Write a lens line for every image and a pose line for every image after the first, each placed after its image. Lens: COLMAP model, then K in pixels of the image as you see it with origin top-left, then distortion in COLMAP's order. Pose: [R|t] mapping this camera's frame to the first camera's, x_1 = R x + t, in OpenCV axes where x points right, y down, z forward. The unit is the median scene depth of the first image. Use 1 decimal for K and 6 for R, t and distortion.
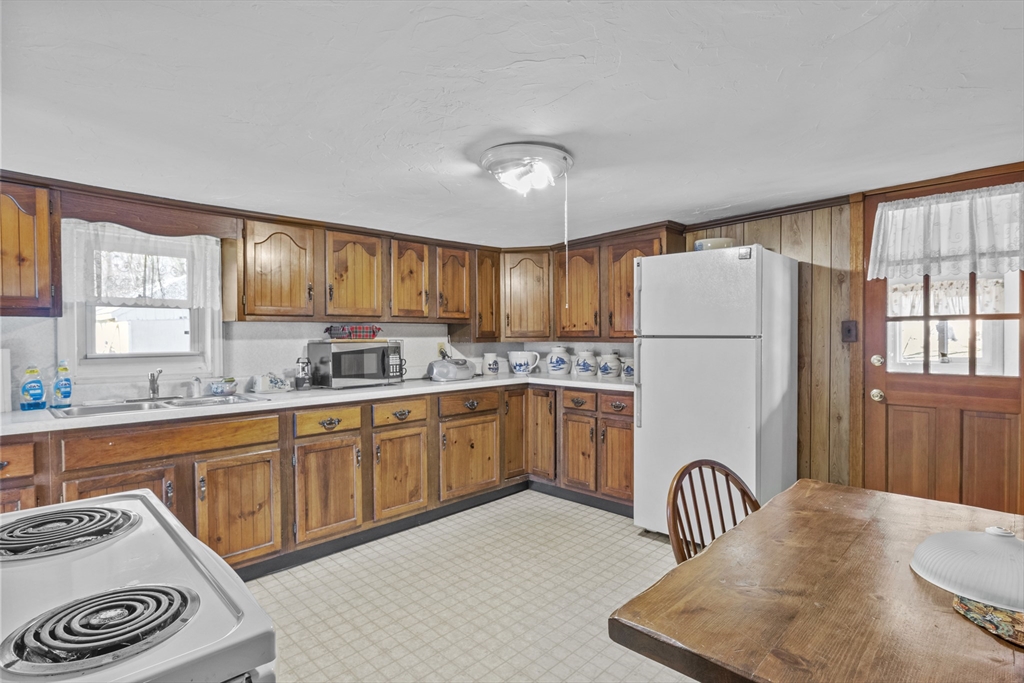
lens RADIAL K [[508.5, 0, 509.7], [0, 508.5, 345.9], [0, 0, 1]] dist [-0.001854, 0.000169]
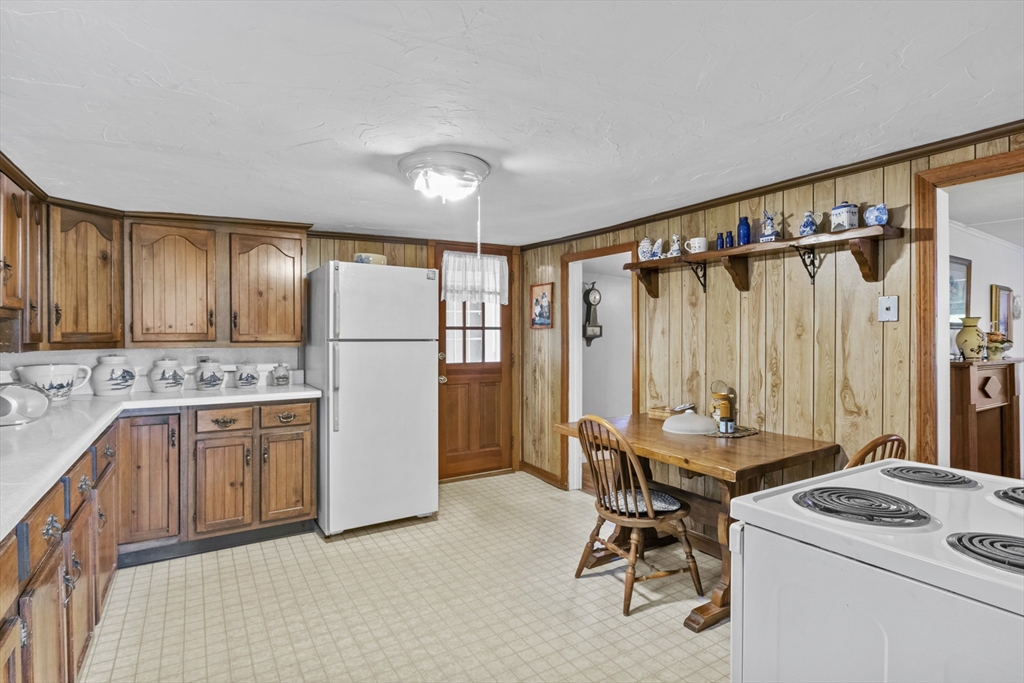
lens RADIAL K [[514.6, 0, 512.0], [0, 514.6, 341.5], [0, 0, 1]] dist [-0.003314, -0.000868]
pose [[0.227760, -0.006167, 0.973698, -0.648970], [0.019446, 0.999809, 0.001784, -0.011290], [-0.973523, 0.018528, 0.227837, 0.434674]]
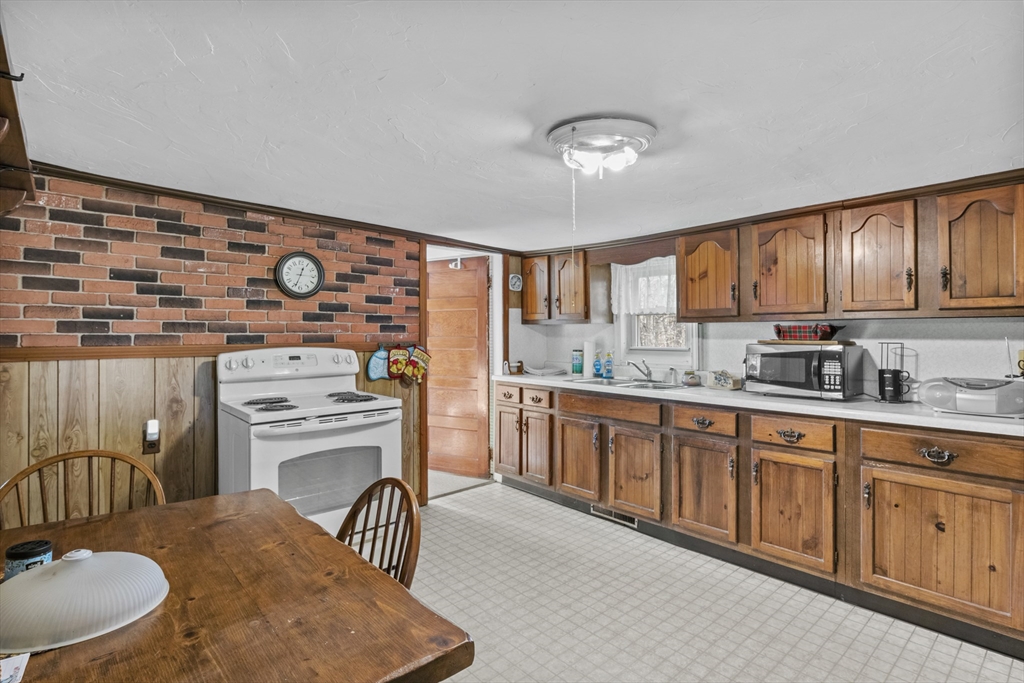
lens RADIAL K [[510.5, 0, 512.9], [0, 510.5, 331.1], [0, 0, 1]] dist [-0.002637, -0.000681]
pose [[-0.065950, -0.002554, -0.997820, 0.624214], [-0.021257, 0.999773, -0.001154, -0.019101], [0.997596, 0.021135, -0.065990, 0.625912]]
